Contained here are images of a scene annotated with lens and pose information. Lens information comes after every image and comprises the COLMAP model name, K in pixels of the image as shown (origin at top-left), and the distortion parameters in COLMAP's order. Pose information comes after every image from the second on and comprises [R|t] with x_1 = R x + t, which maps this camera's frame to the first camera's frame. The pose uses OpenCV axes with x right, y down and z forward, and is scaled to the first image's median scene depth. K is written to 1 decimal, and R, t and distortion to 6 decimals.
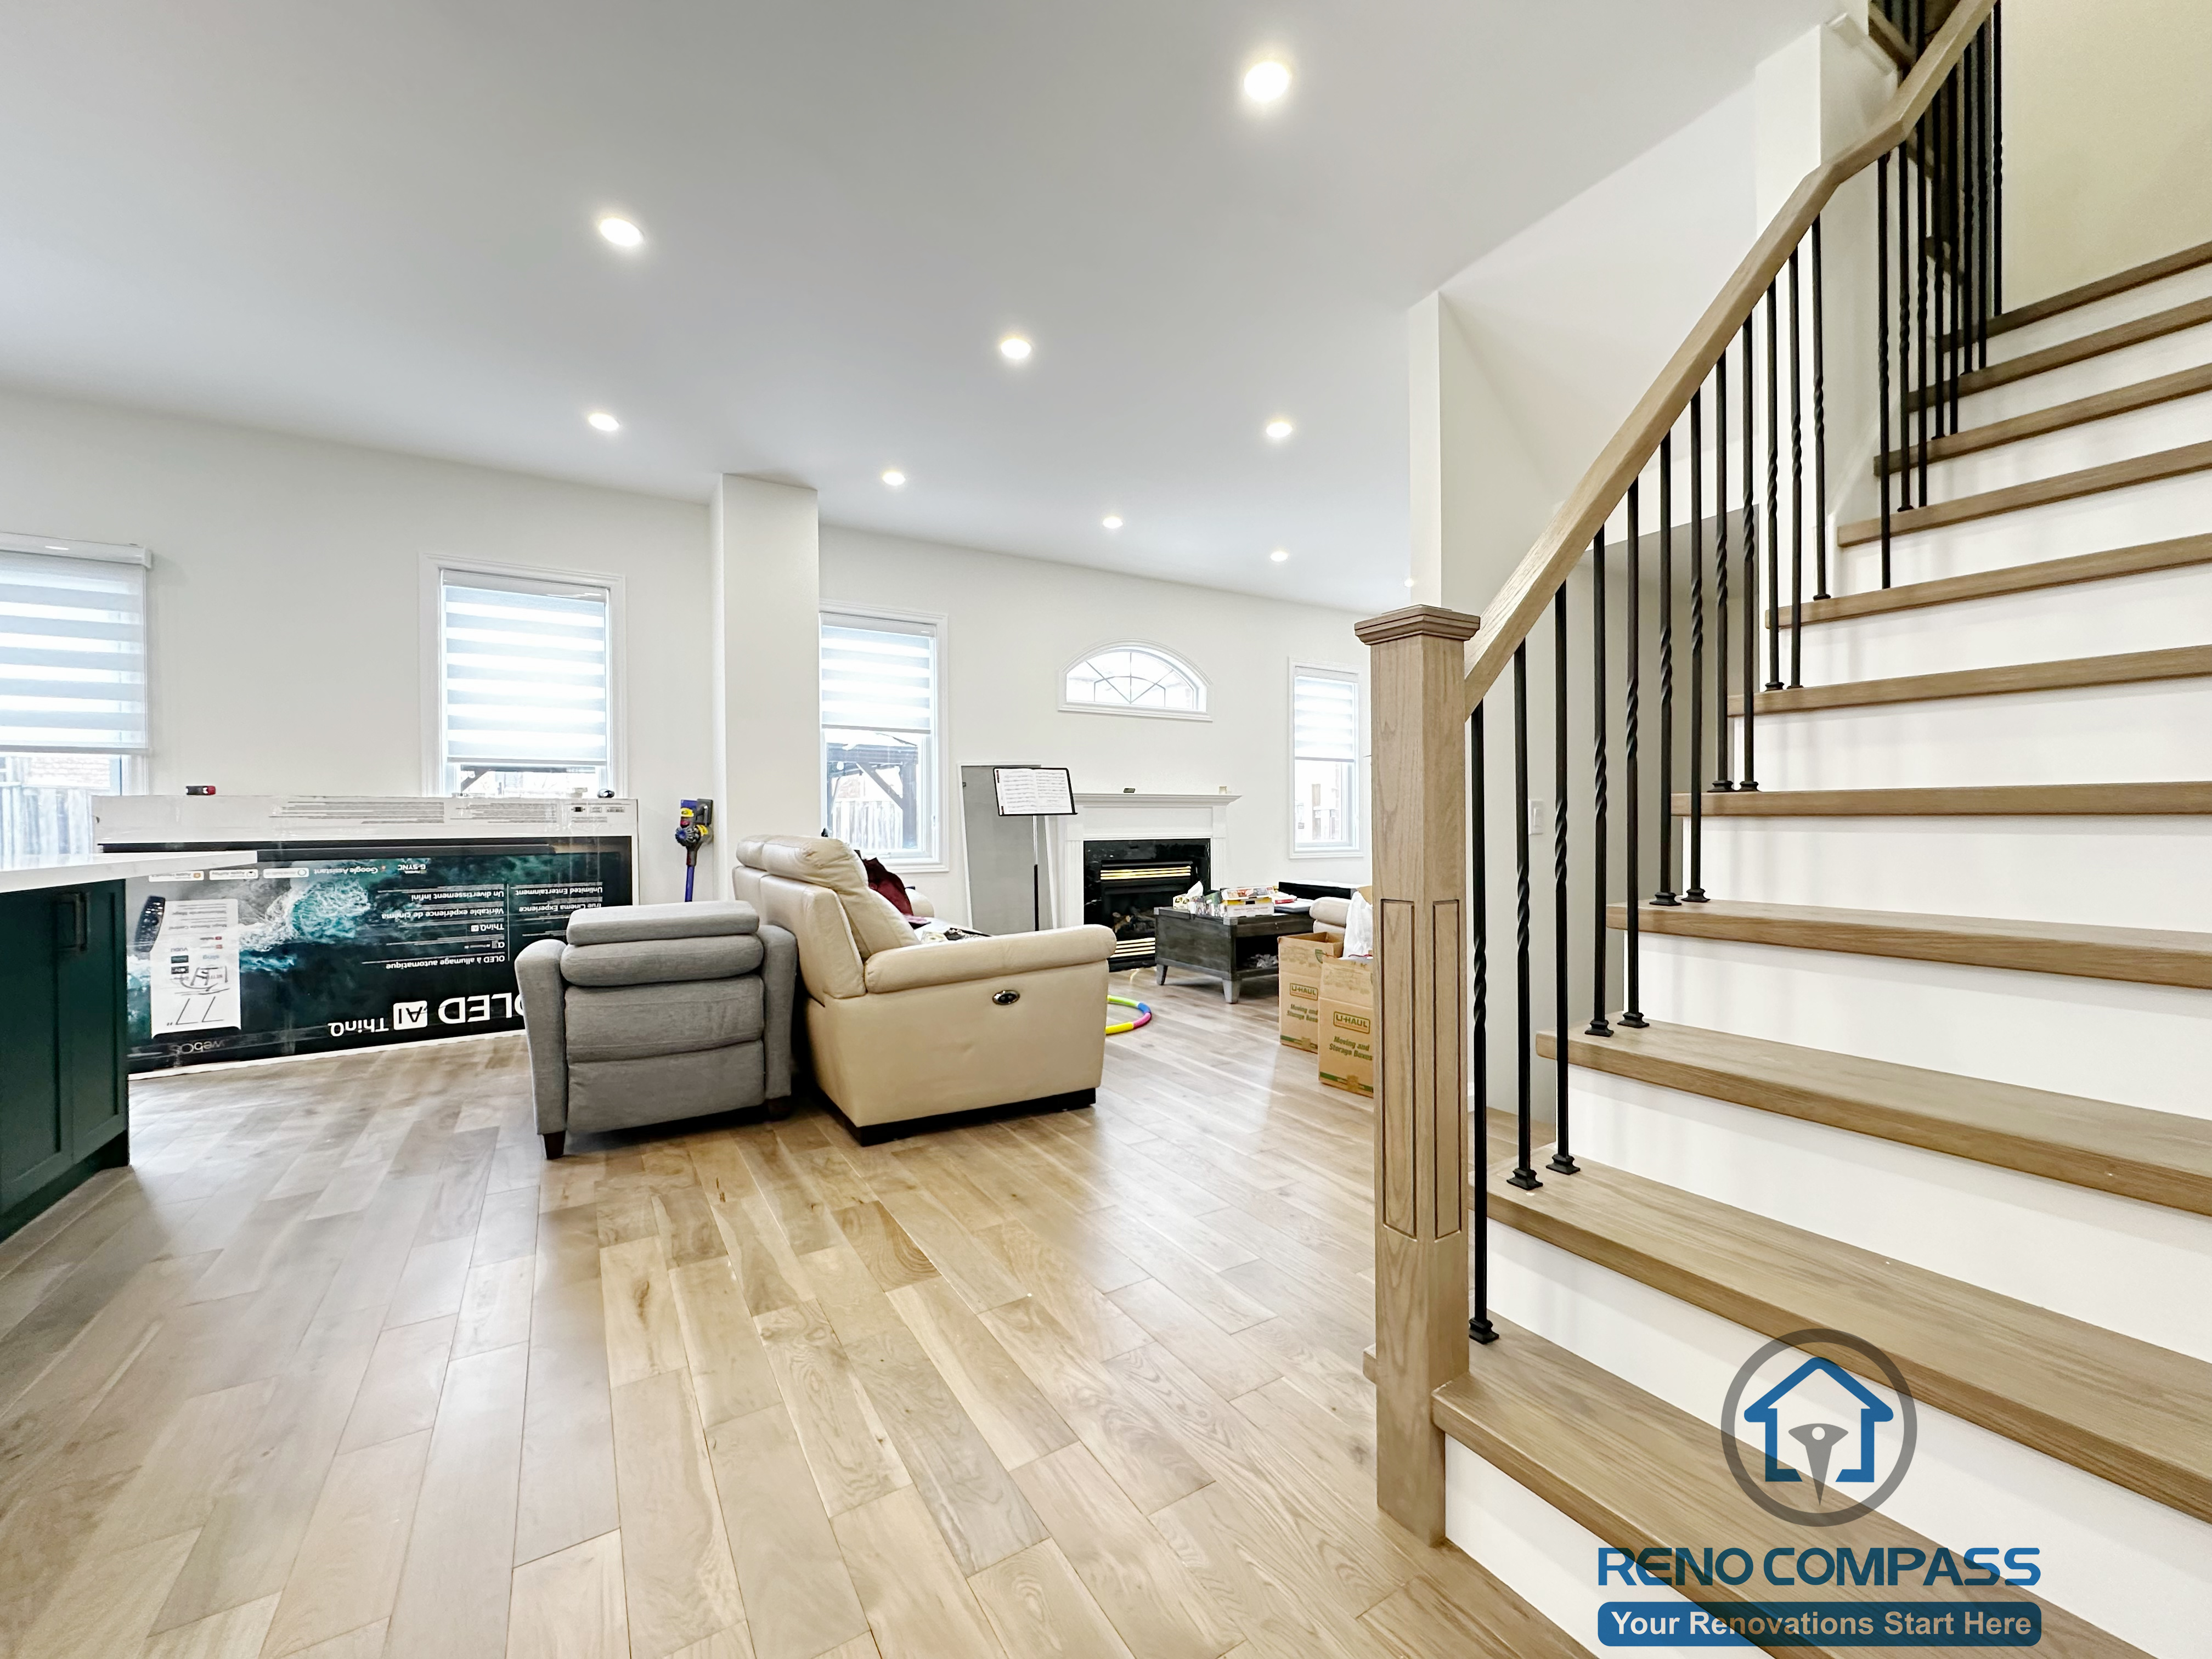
lens RADIAL K [[883.9, 0, 1117.7], [0, 883.9, 825.7], [0, 0, 1]] dist [-0.005522, 0.001635]
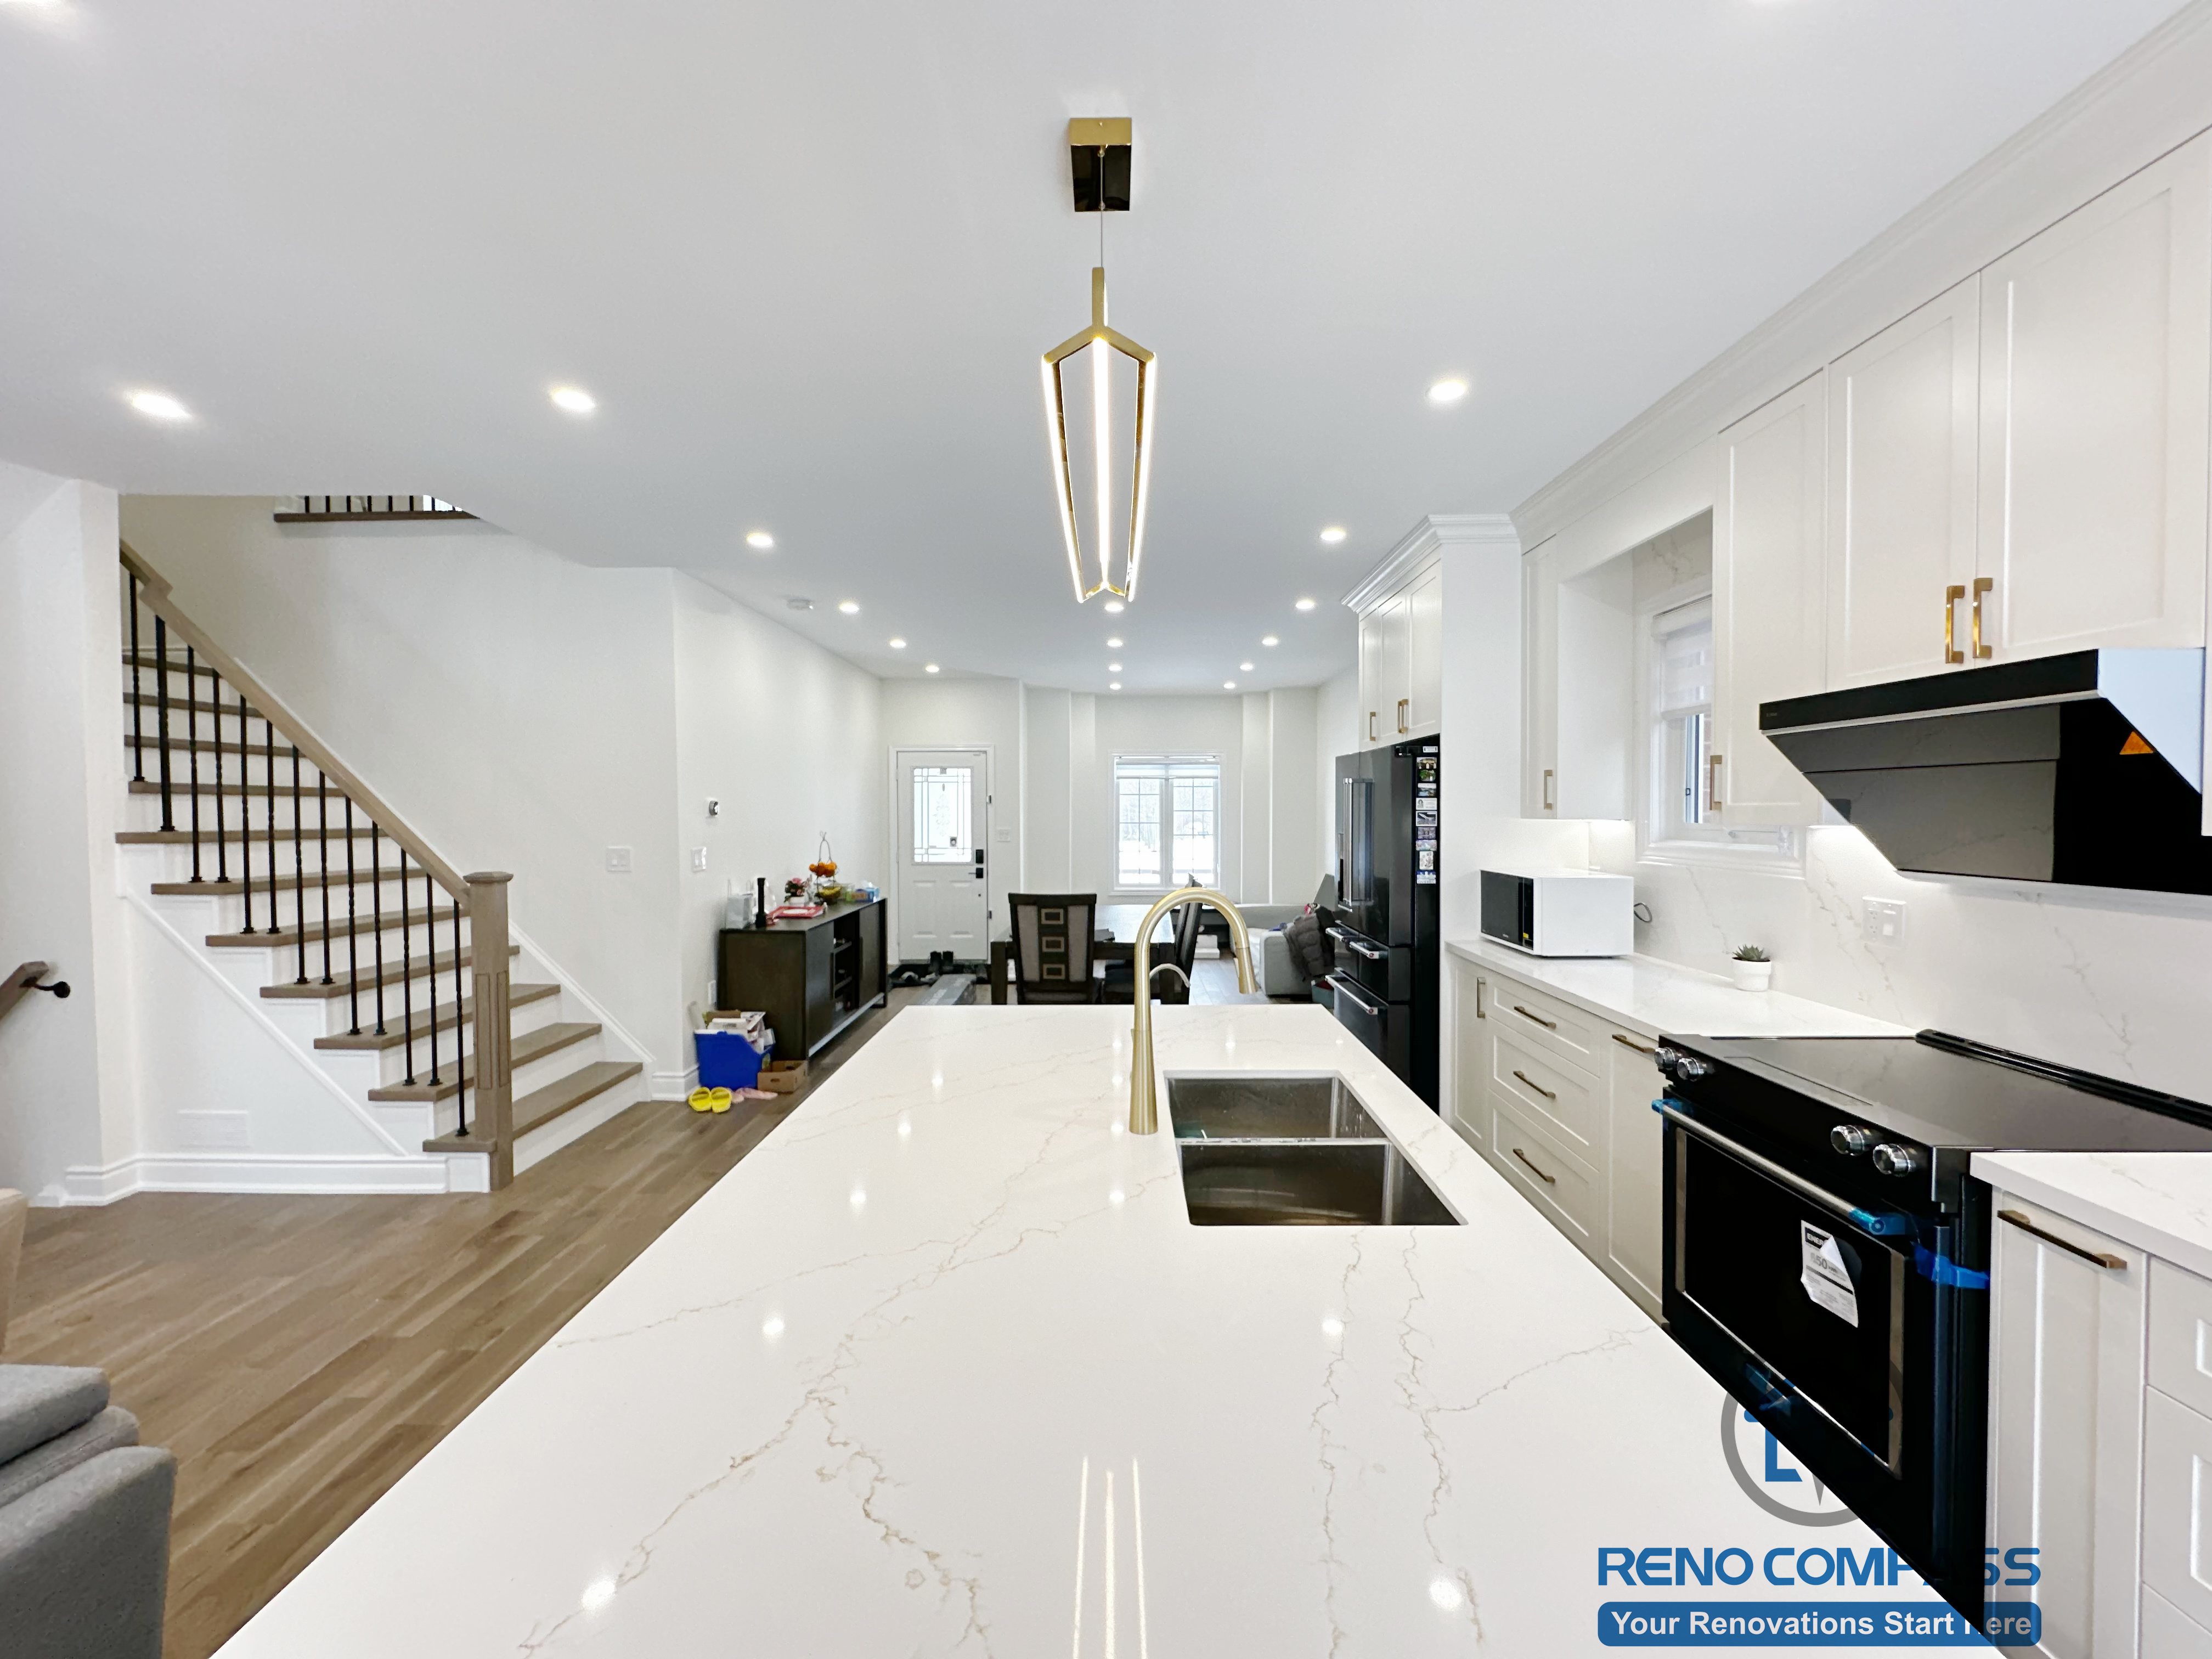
lens RADIAL K [[883.9, 0, 1106.8], [0, 883.9, 829.3], [0, 0, 1]] dist [-0.005522, 0.001635]
pose [[-0.844159, 0.001858, 0.536090, -0.919562], [0.015505, 0.999660, 0.020949, -0.130863], [-0.535869, 0.025997, -0.843901, 0.746687]]
